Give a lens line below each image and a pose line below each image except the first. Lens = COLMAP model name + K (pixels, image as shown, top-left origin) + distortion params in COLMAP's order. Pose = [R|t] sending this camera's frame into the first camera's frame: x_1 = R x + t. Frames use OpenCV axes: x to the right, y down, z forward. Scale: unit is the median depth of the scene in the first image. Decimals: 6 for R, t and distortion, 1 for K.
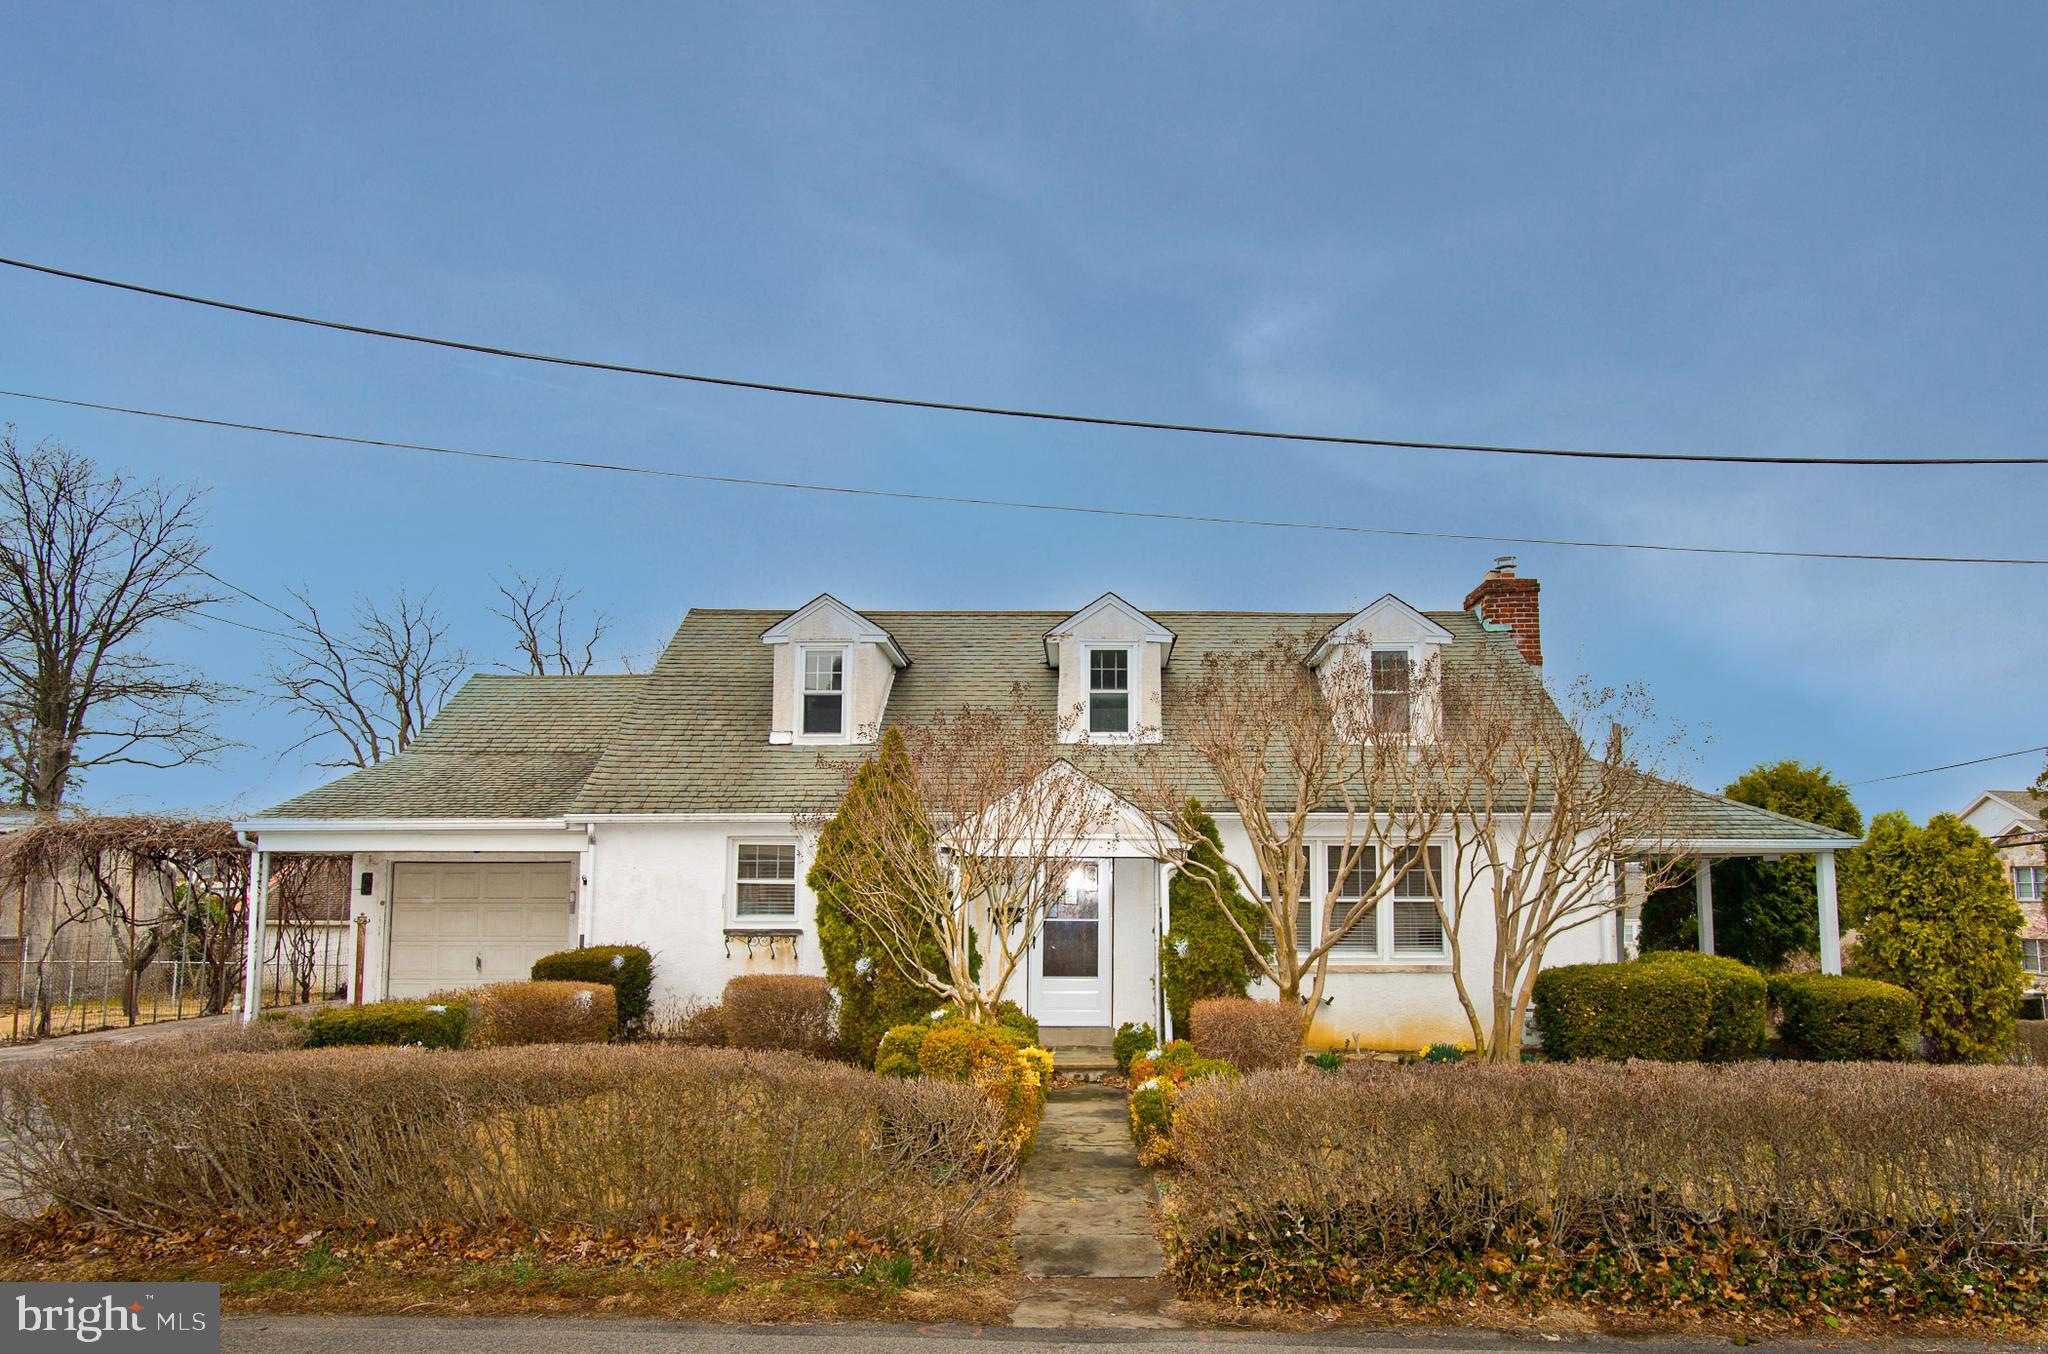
lens RADIAL K [[1276.2, 0, 1024.7], [0, 1276.2, 685.3], [0, 0, 1]] dist [-0.002736, -0.000229]
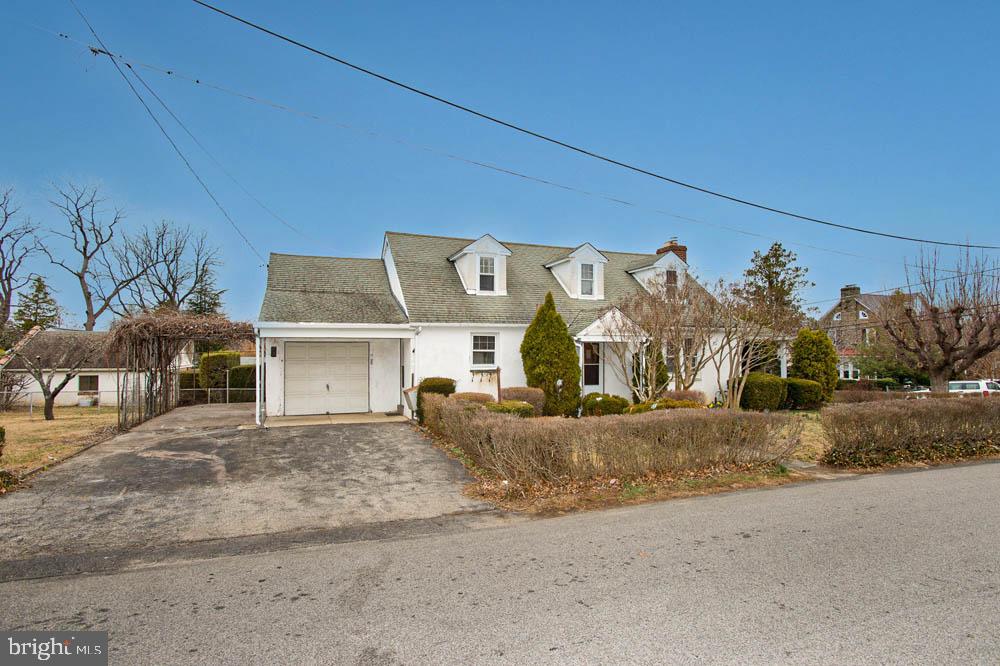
lens RADIAL K [[544.1, 0, 499.9], [0, 544.1, 331.9], [0, 0, 1]] dist [0.000603, -0.000085]
pose [[0.917911, 0.012078, 0.396603, -0.551140], [-0.060608, 0.992075, 0.110060, -0.000973], [-0.392131, -0.125063, 0.911369, 0.024371]]
